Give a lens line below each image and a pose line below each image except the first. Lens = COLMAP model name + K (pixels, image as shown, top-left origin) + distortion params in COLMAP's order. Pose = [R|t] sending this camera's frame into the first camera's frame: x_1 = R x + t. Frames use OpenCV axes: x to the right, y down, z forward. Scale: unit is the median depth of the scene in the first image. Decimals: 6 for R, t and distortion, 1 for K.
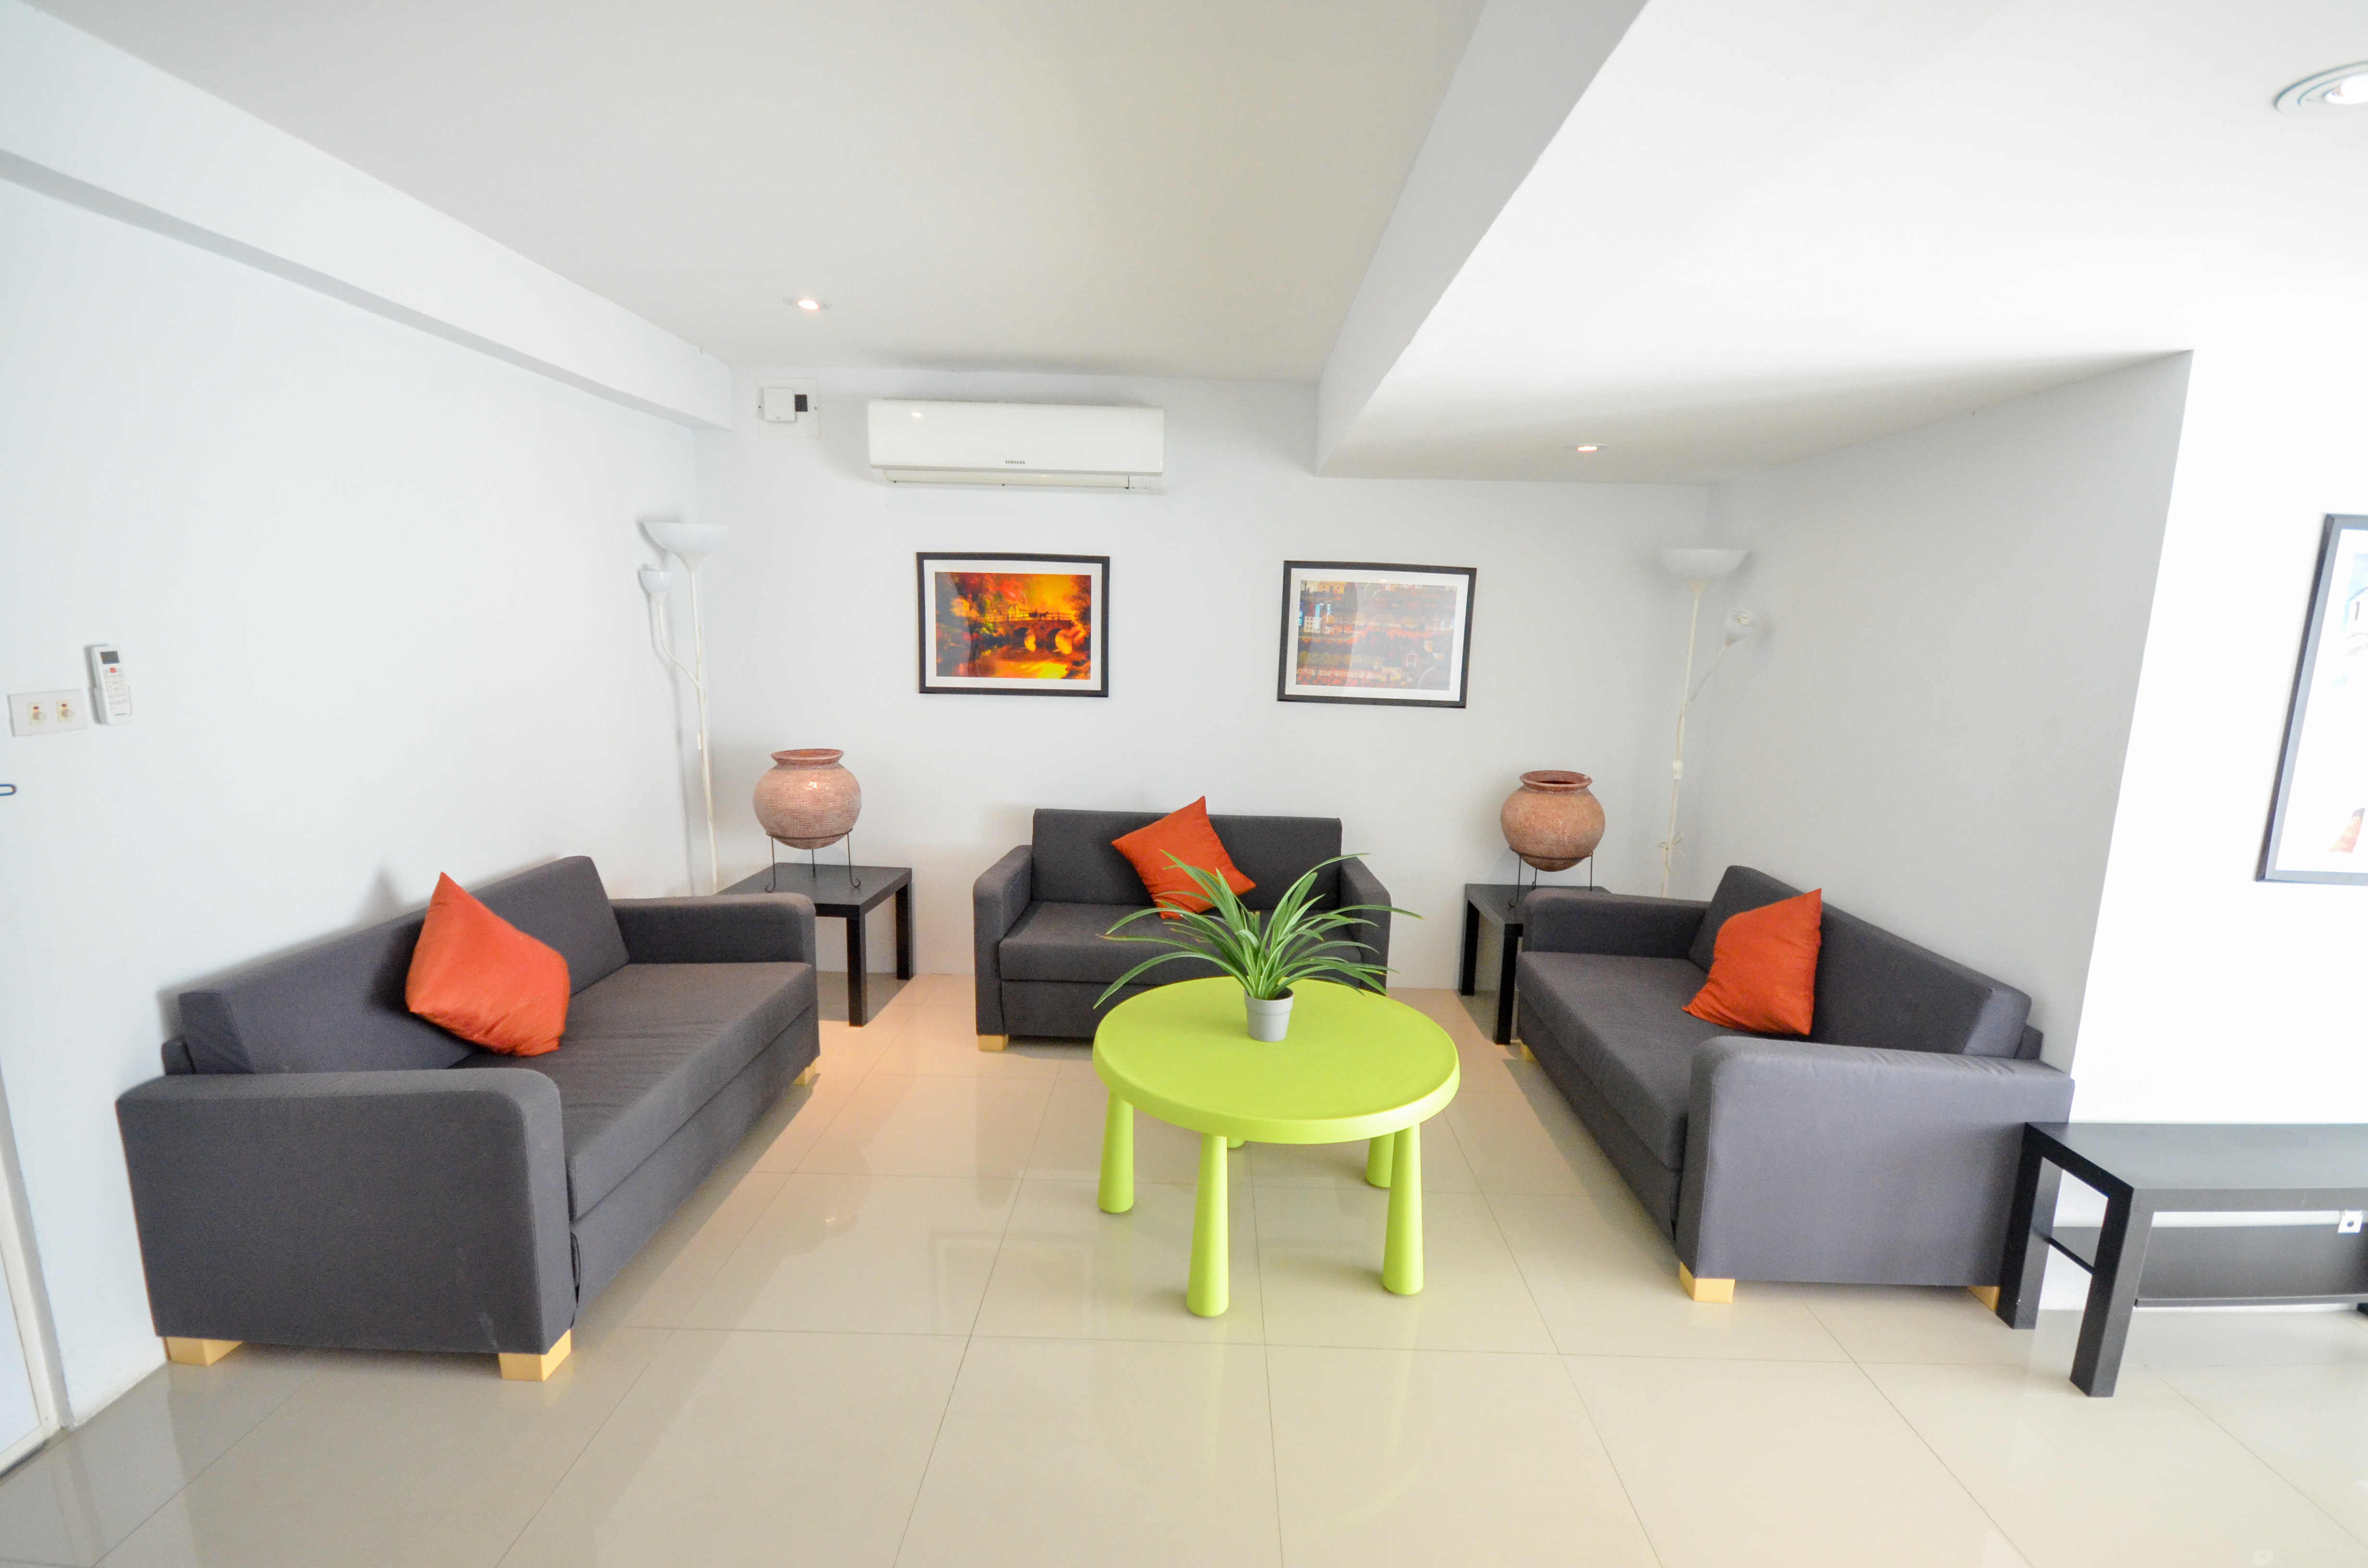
lens RADIAL K [[1035.4, 0, 1185.4], [0, 1035.4, 793.8], [0, 0, 1]] dist [-0.000309, -0.000633]
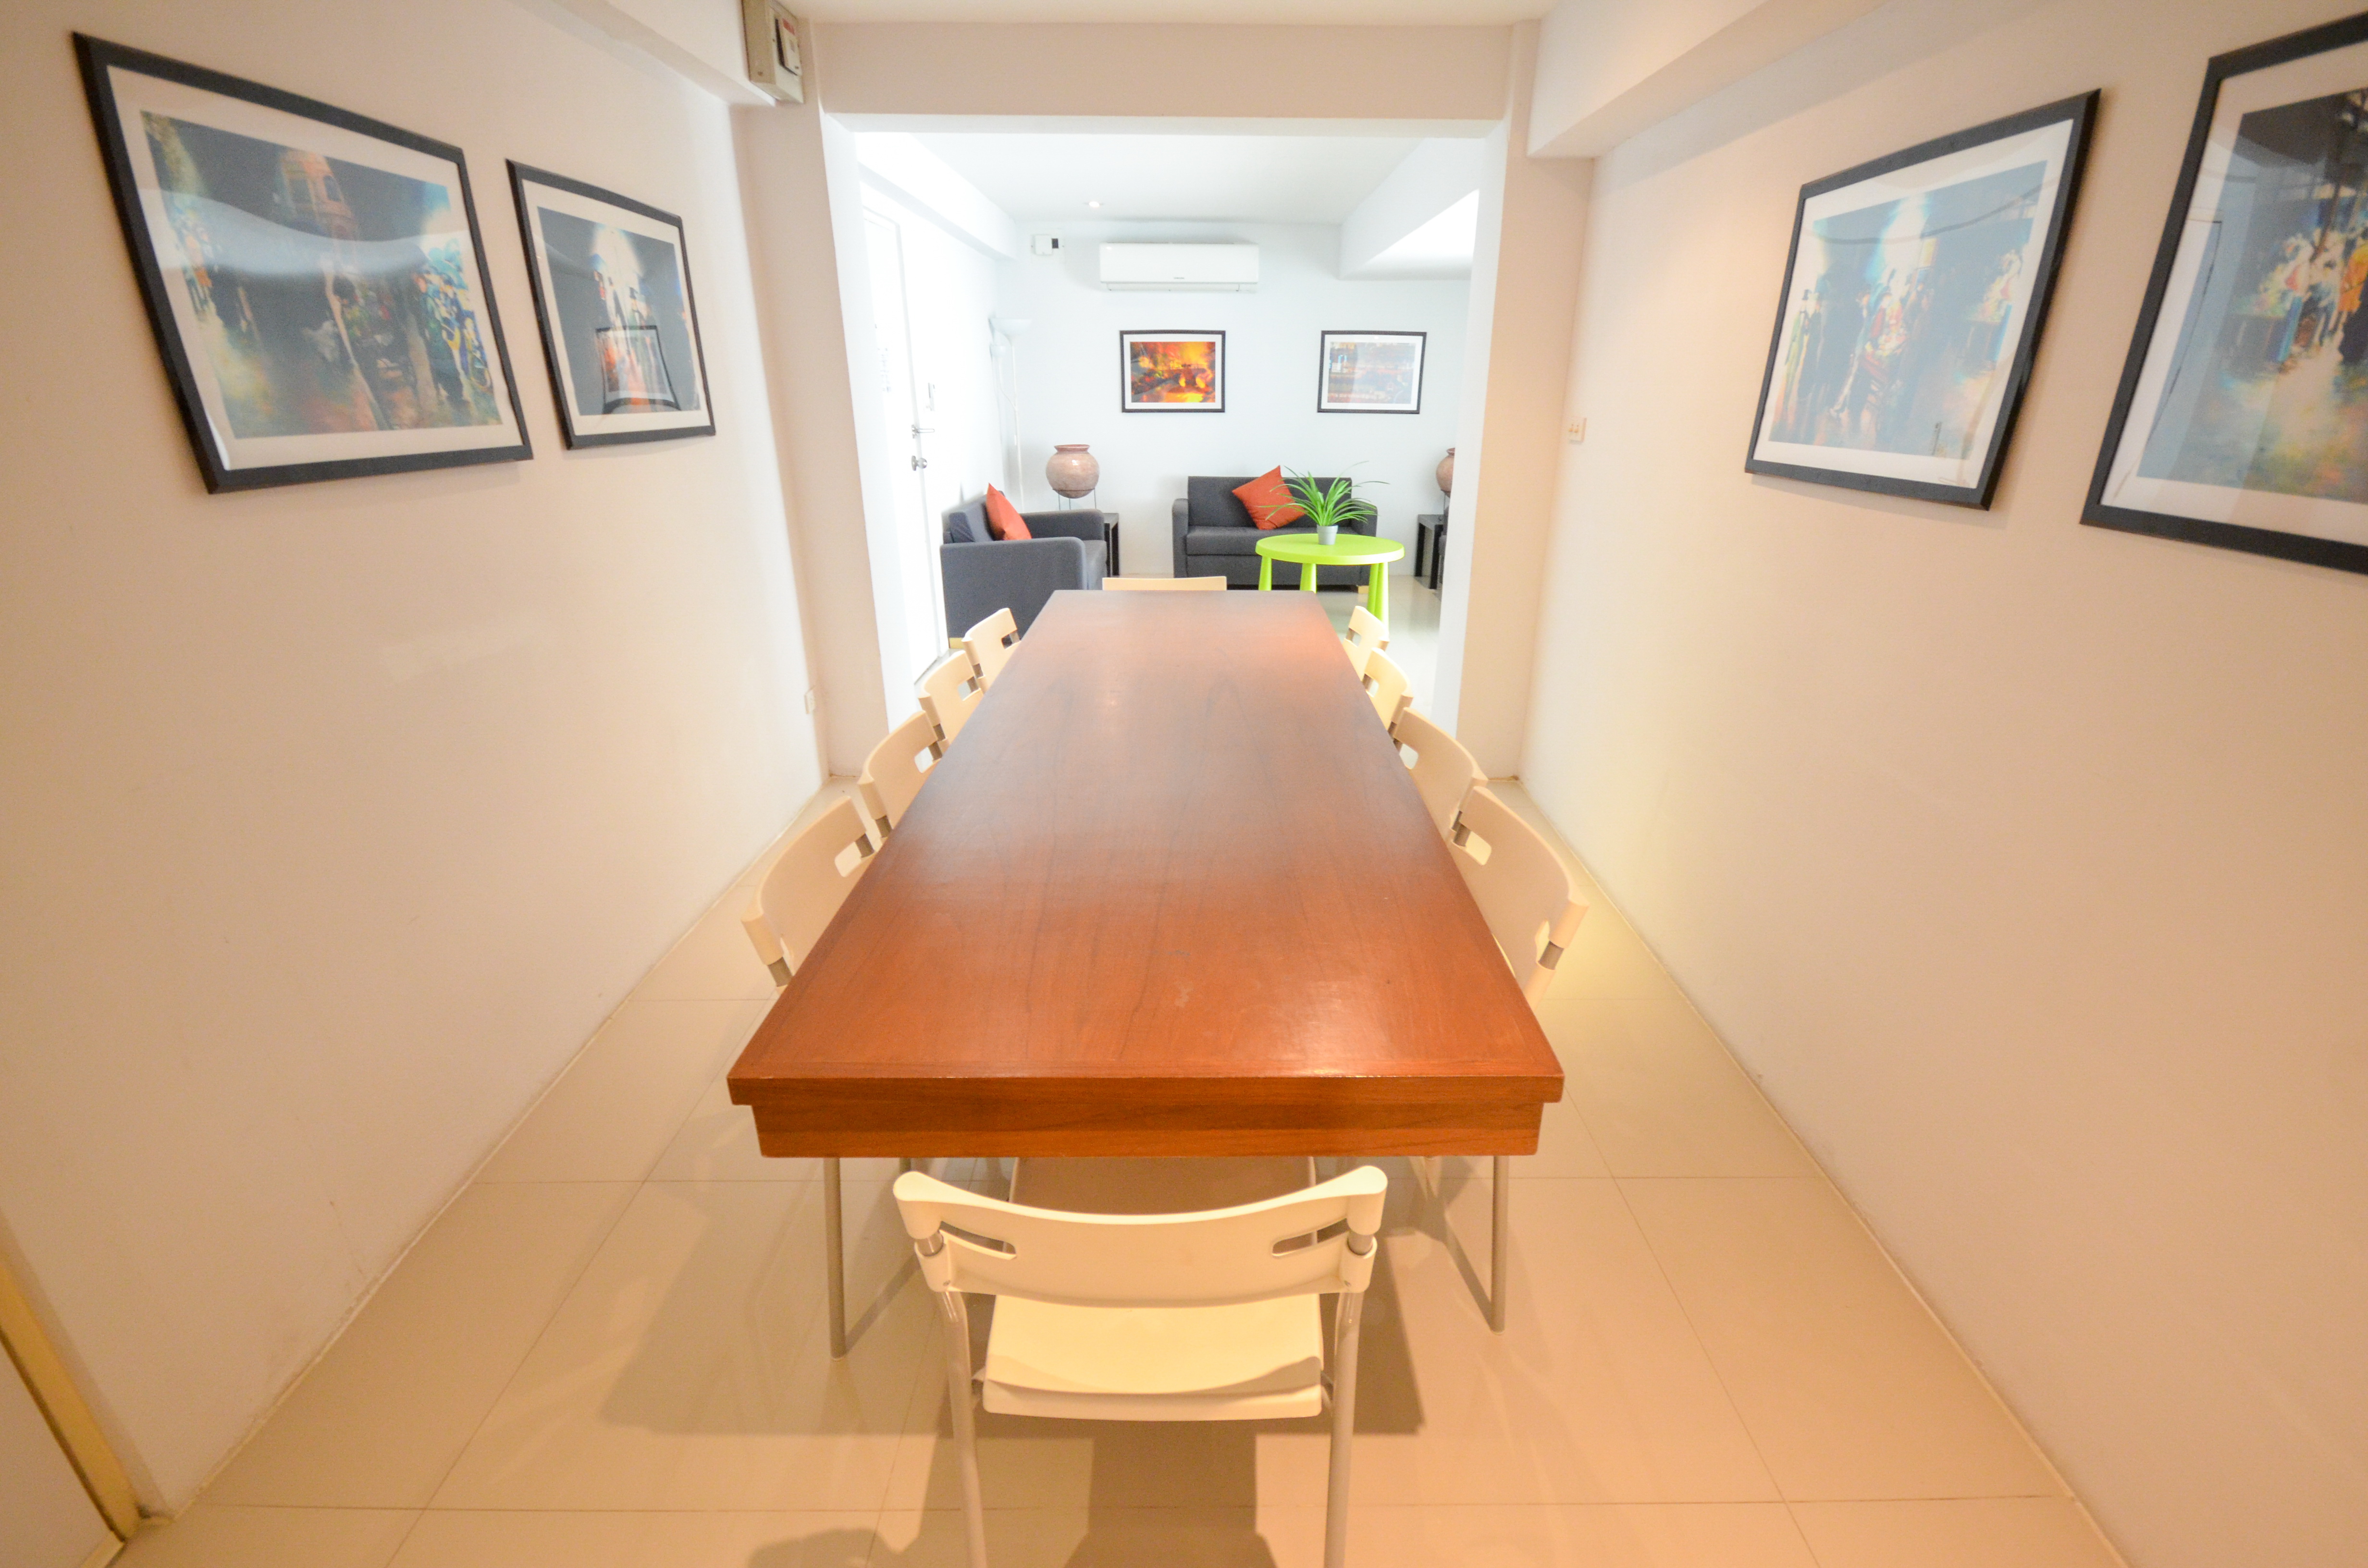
lens RADIAL K [[1035.4, 0, 1187.5], [0, 1035.4, 786.7], [0, 0, 1]] dist [-0.000309, -0.000633]
pose [[0.999480, -0.029668, 0.012626, -0.185841], [0.026381, 0.977606, 0.208783, 0.171903], [-0.018537, -0.208341, 0.977881, -0.938496]]
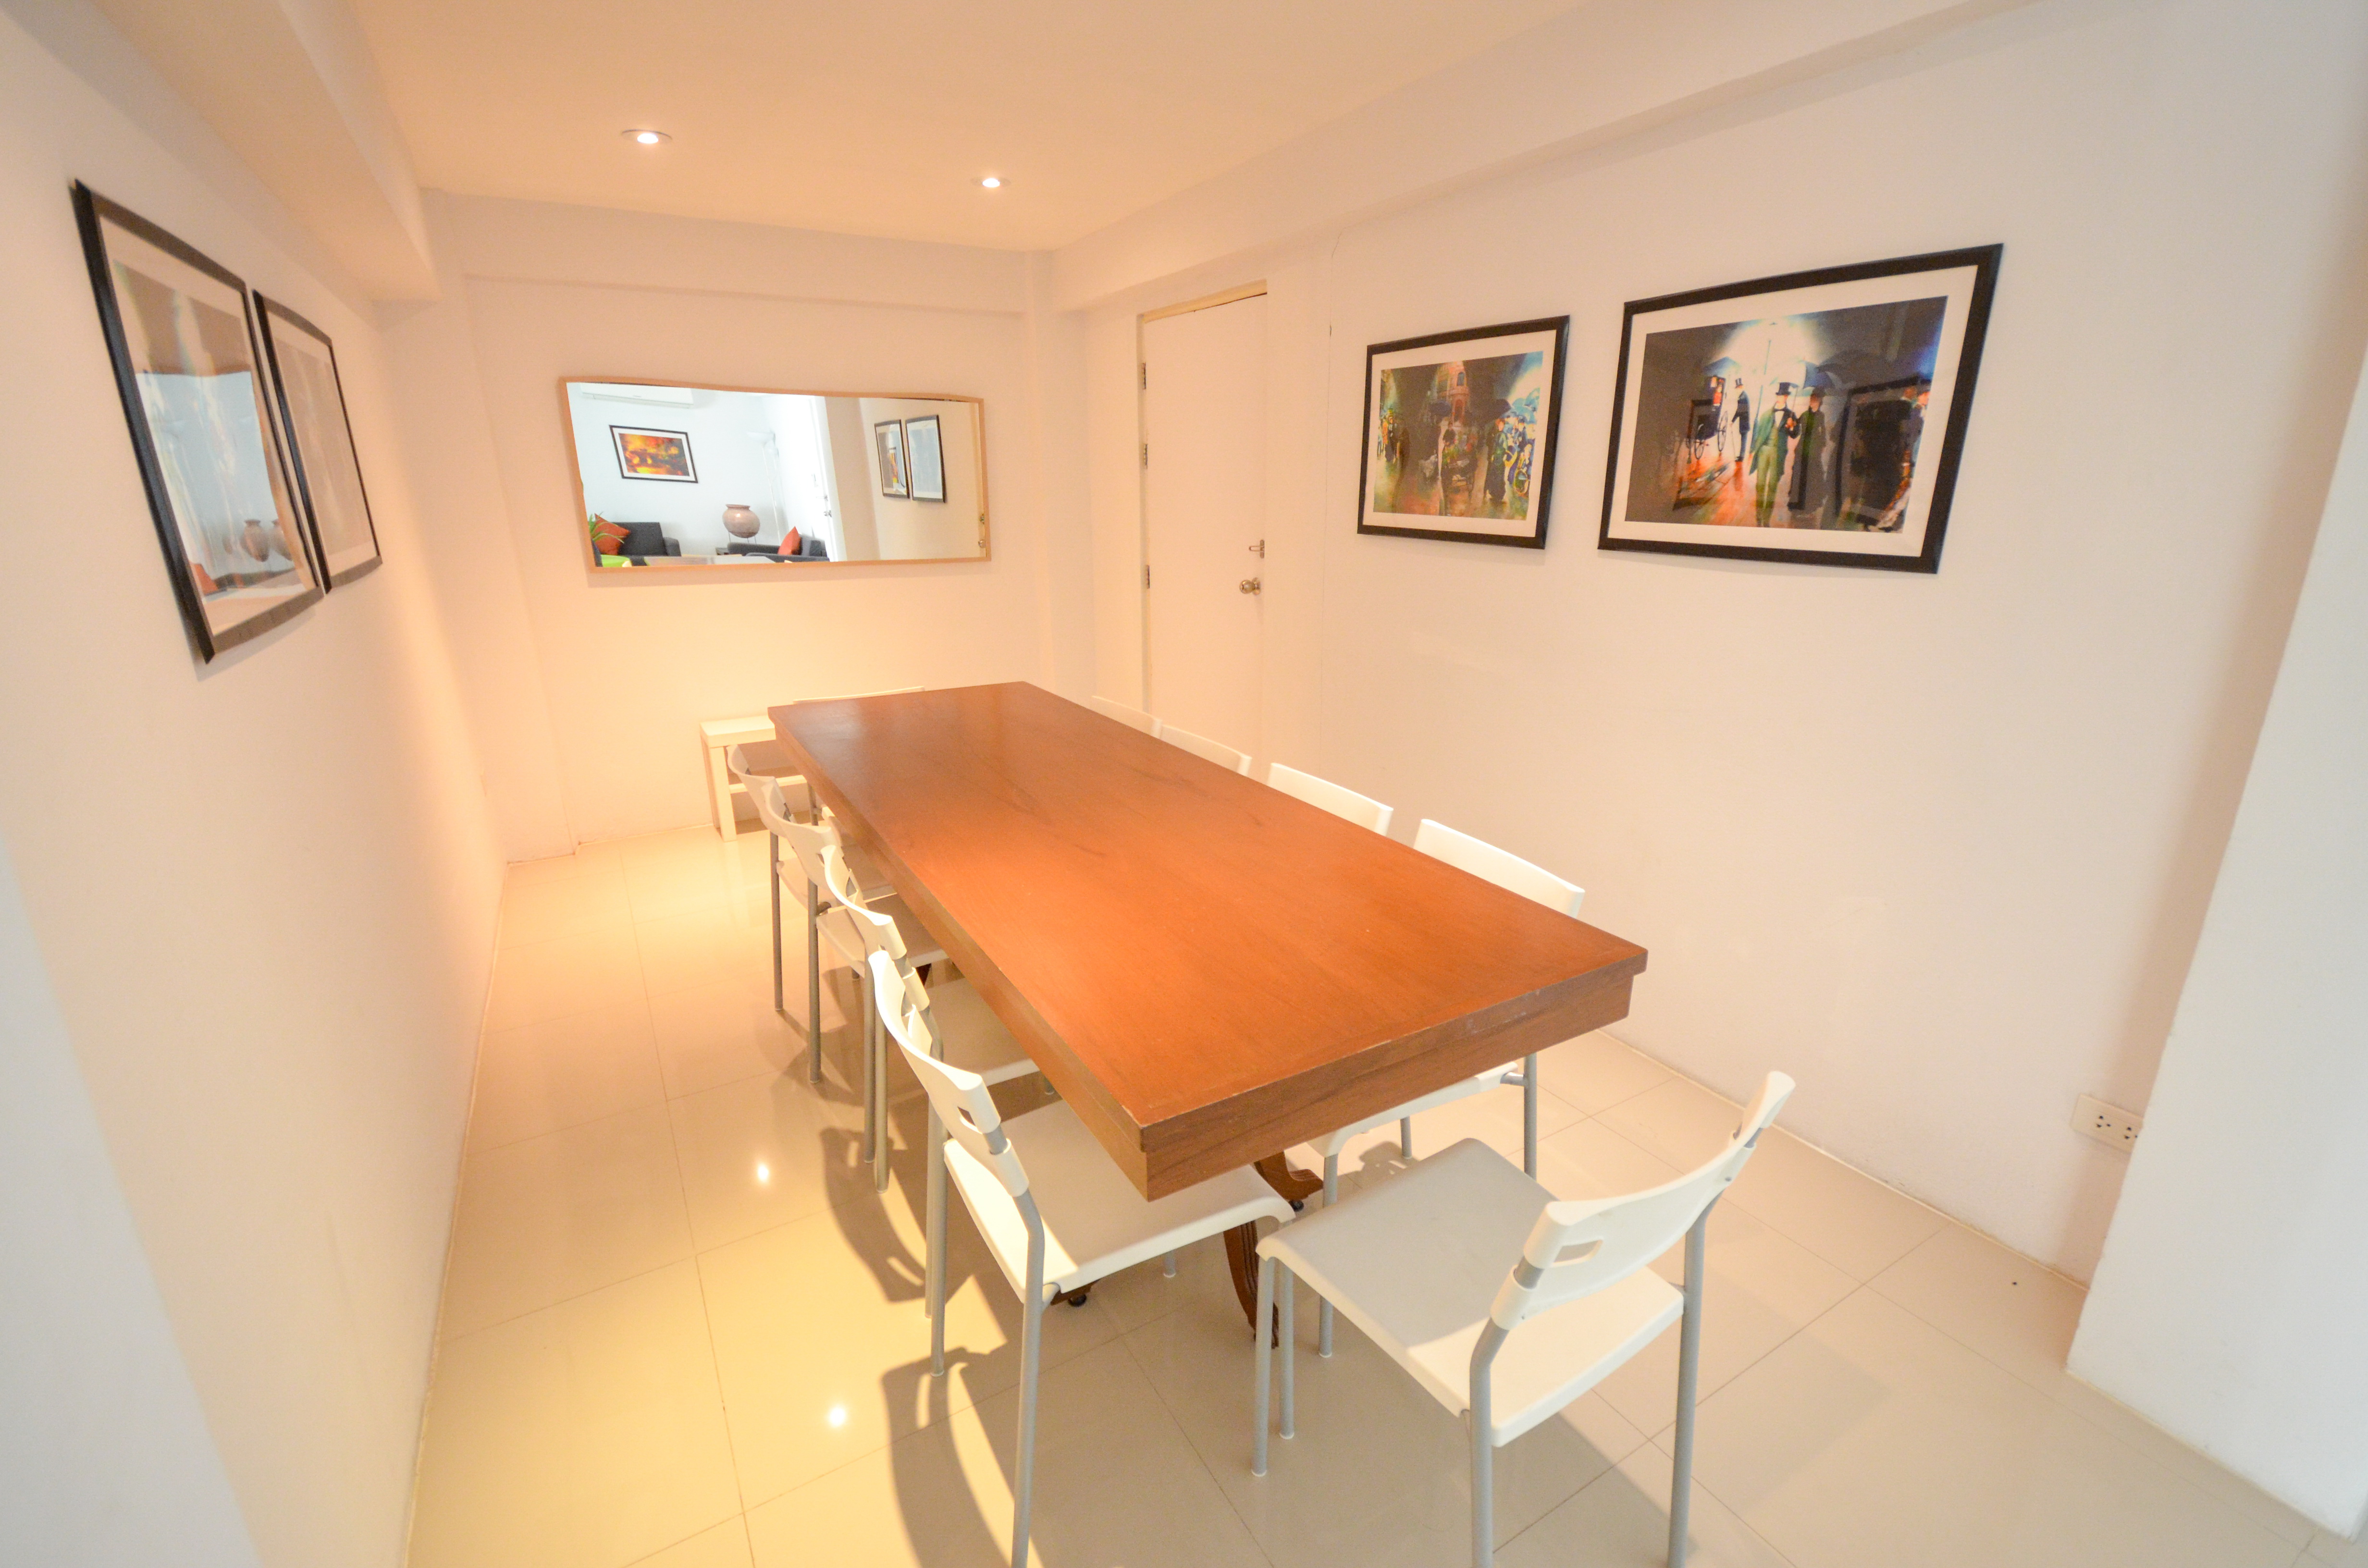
lens RADIAL K [[1035.4, 0, 1181.0], [0, 1035.4, 786.6], [0, 0, 1]] dist [-0.000309, -0.000633]
pose [[-0.829144, 0.154827, -0.537167, 0.647535], [-0.095183, 0.907755, 0.408559, -0.402041], [0.550872, 0.389884, -0.737923, 2.309143]]
